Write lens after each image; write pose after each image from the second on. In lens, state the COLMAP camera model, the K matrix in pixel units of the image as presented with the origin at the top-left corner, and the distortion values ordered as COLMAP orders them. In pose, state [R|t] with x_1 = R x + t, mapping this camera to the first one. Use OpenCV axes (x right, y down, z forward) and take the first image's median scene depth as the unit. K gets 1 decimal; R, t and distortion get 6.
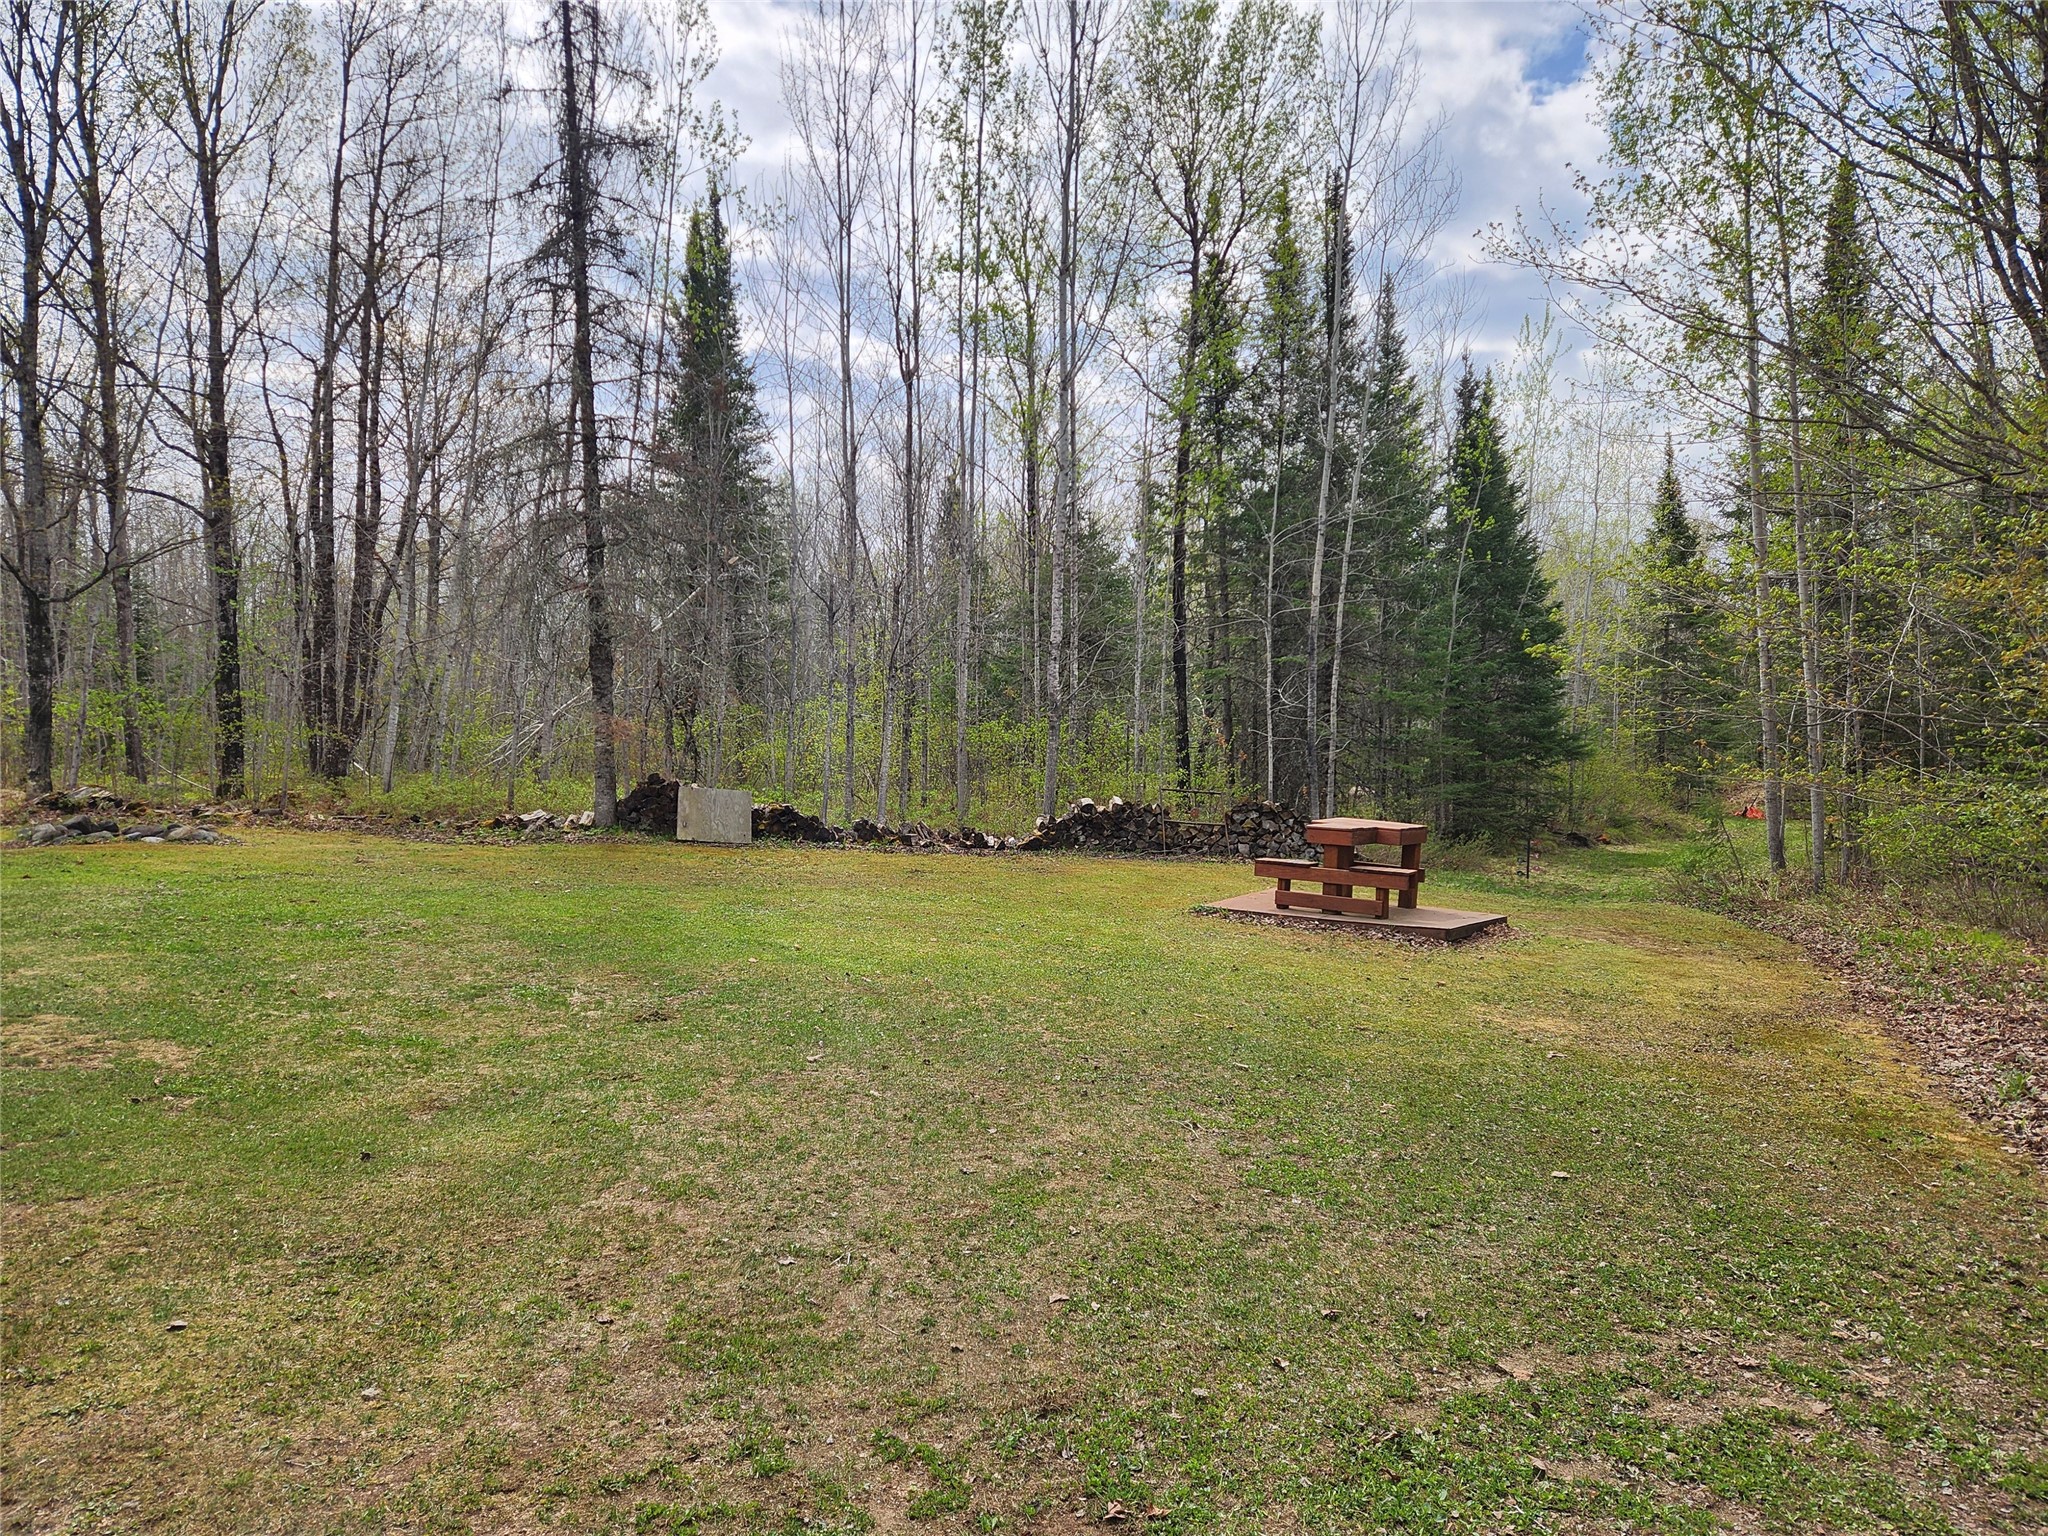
lens RADIAL K [[1365.6, 0, 1018.0], [0, 1365.6, 776.1], [0, 0, 1]] dist [0.102156, -0.091048]
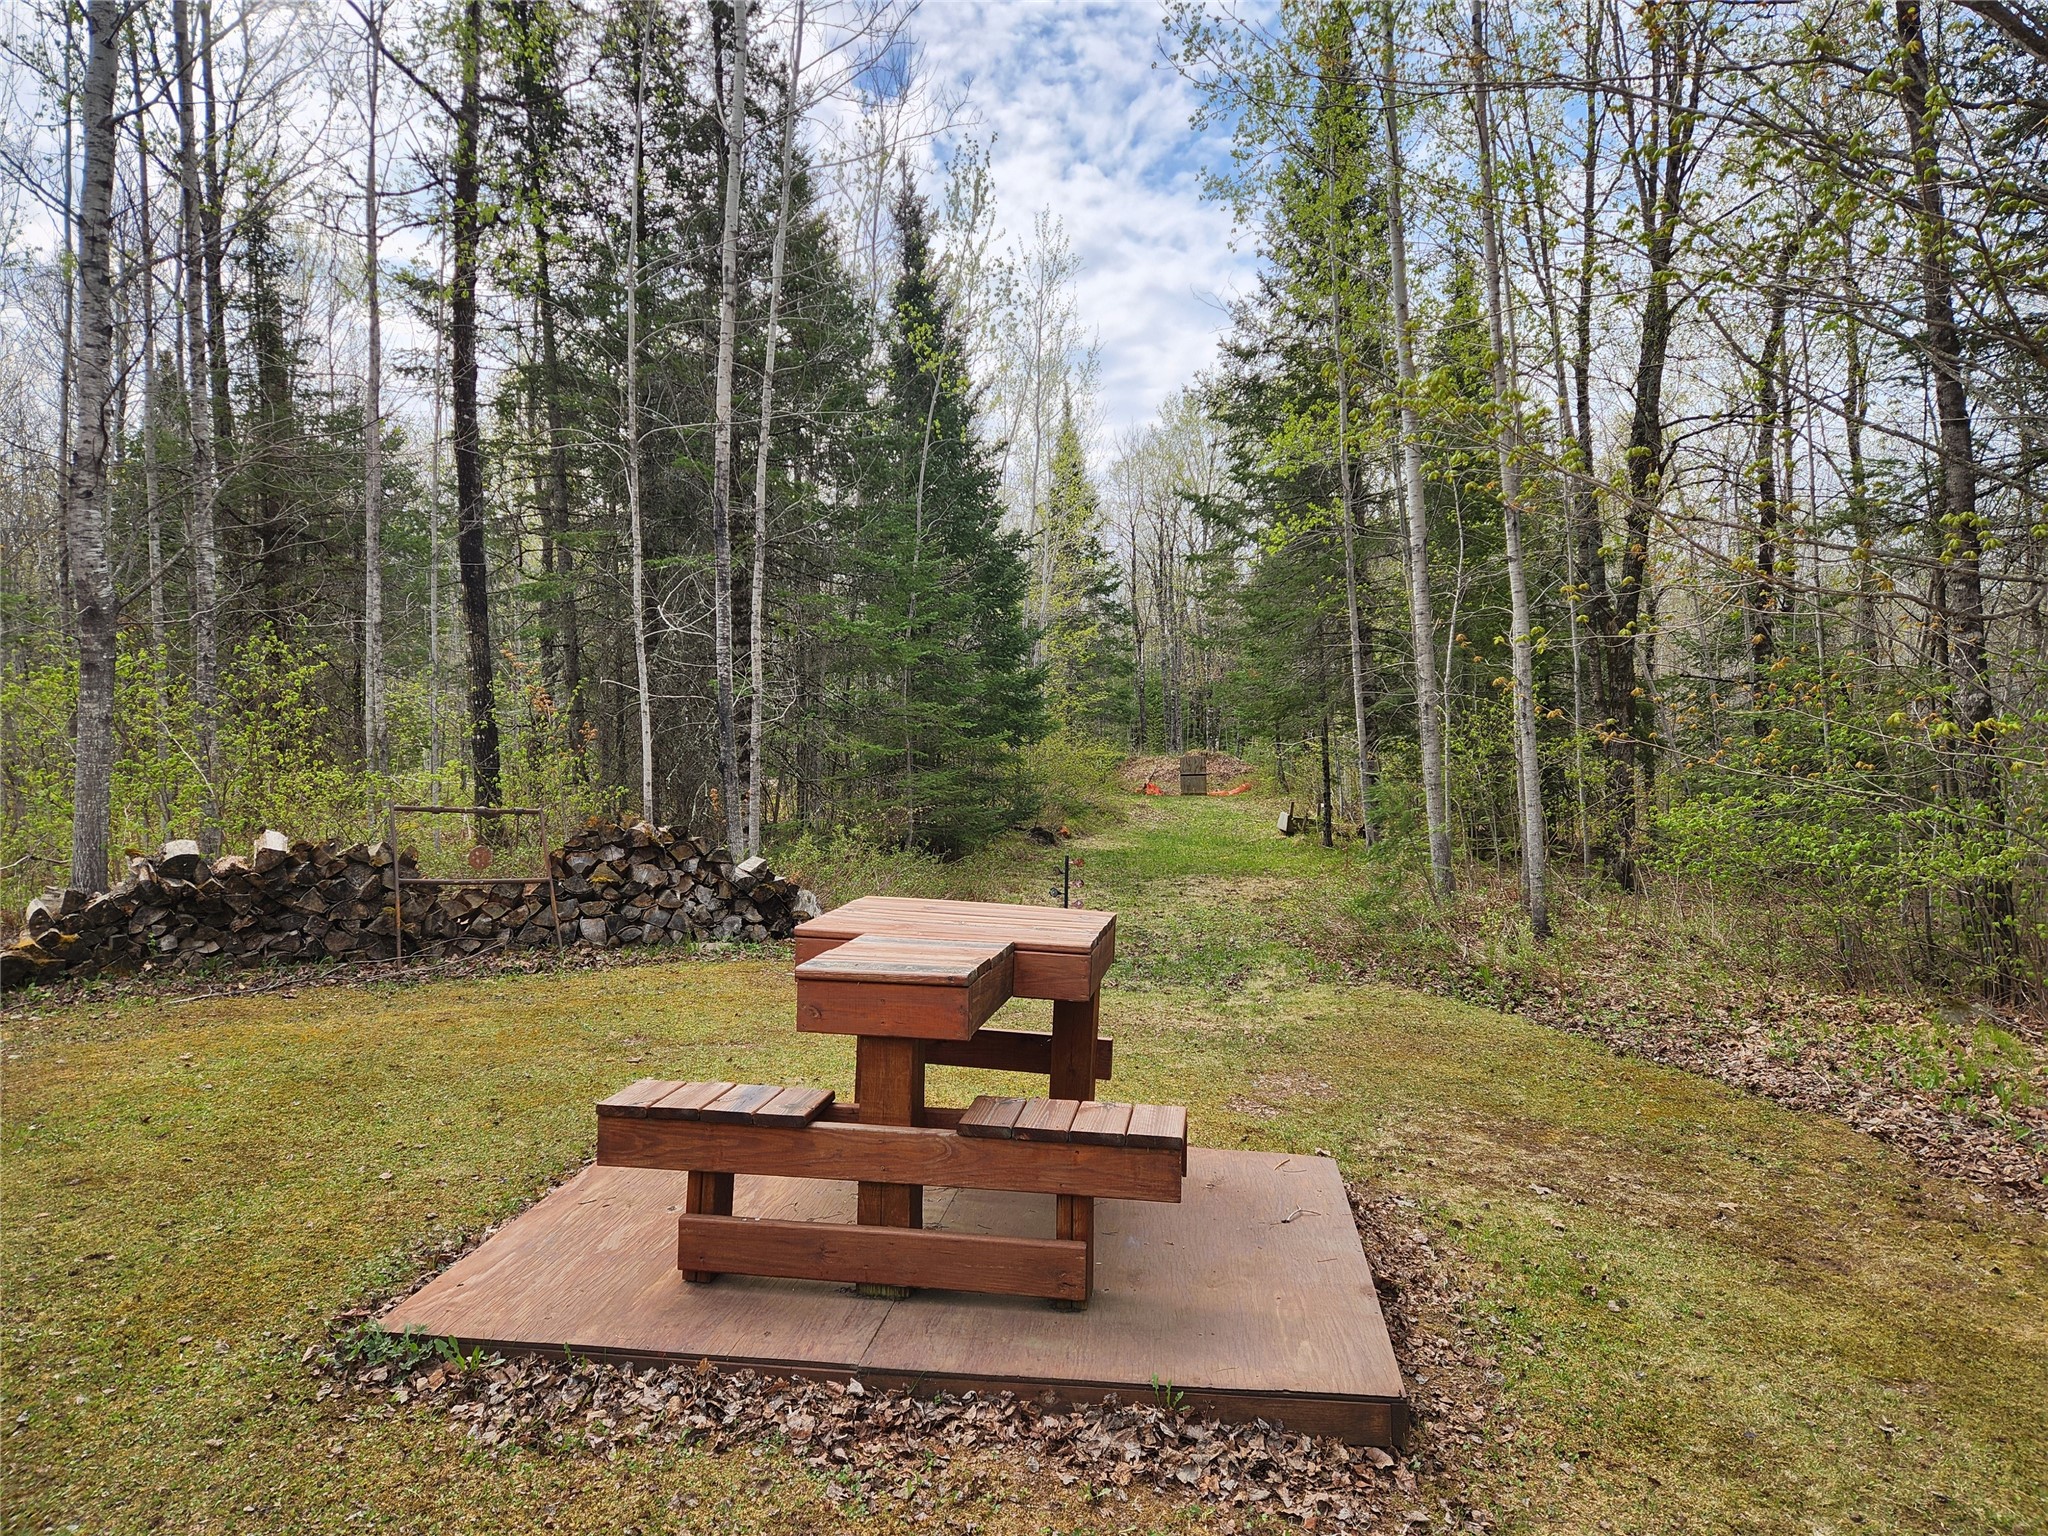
lens RADIAL K [[1365.6, 0, 1018.0], [0, 1365.6, 776.1], [0, 0, 1]] dist [0.102156, -0.091048]
pose [[0.901574, -0.030004, 0.431583, 0.093091], [0.024706, 0.999535, 0.017878, -0.004121], [-0.431919, -0.005456, 0.901896, 0.507763]]
